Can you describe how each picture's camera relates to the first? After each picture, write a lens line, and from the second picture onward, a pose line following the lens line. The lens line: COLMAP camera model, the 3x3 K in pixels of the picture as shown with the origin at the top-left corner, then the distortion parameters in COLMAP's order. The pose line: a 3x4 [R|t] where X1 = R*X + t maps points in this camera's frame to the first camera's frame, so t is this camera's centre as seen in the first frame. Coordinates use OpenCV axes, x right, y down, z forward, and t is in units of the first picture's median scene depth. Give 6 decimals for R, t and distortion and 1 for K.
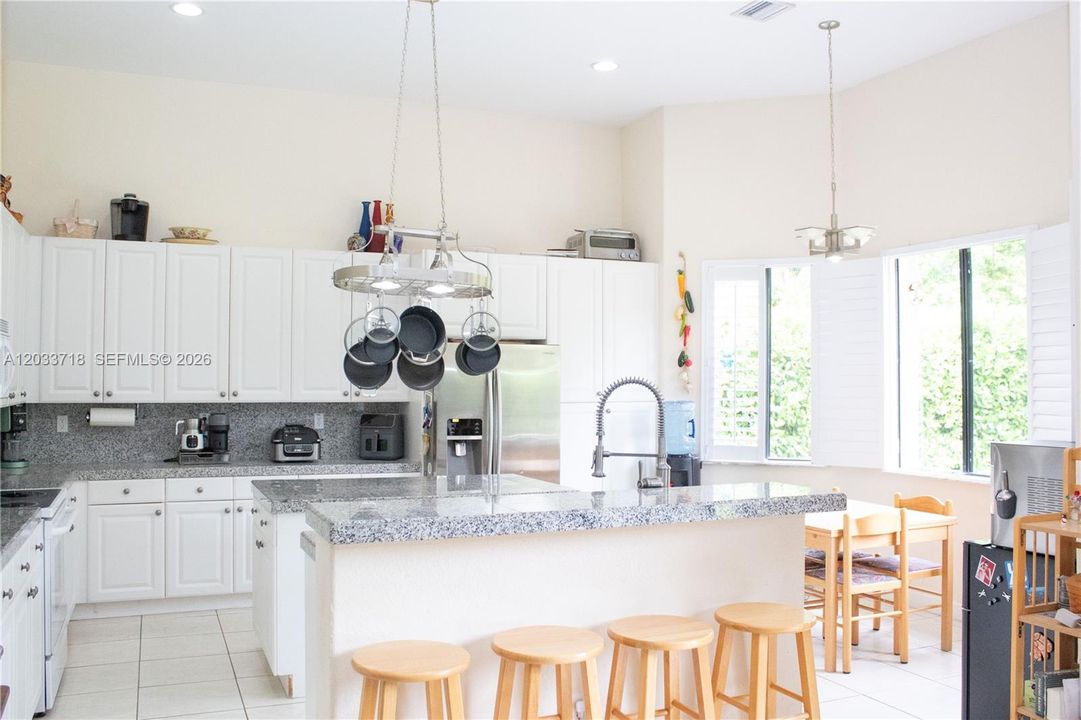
lens RADIAL K [[938.1, 0, 562.0], [0, 938.1, 358.2], [0, 0, 1]] dist [-0.158130, 0.120366]
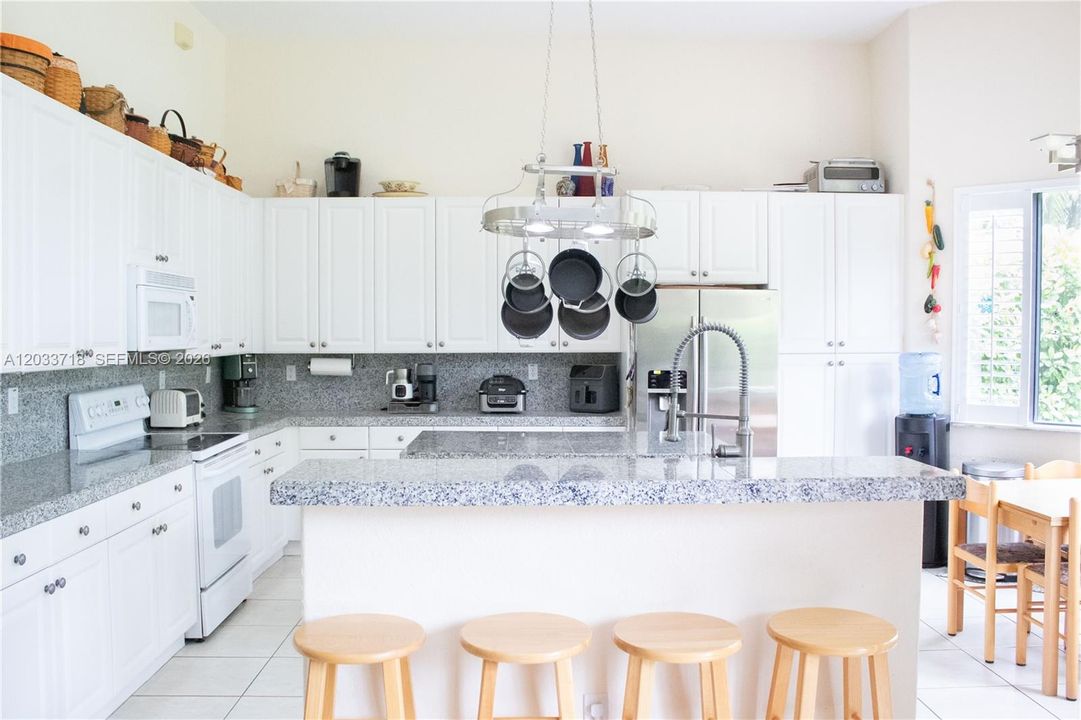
lens RADIAL K [[938.1, 0, 535.0], [0, 938.1, 358.4], [0, 0, 1]] dist [-0.158130, 0.120366]
pose [[0.925344, 0.006381, -0.379074, 0.141128], [0.013619, 0.998654, 0.050055, 0.004875], [0.378883, -0.051480, 0.924012, 0.102973]]
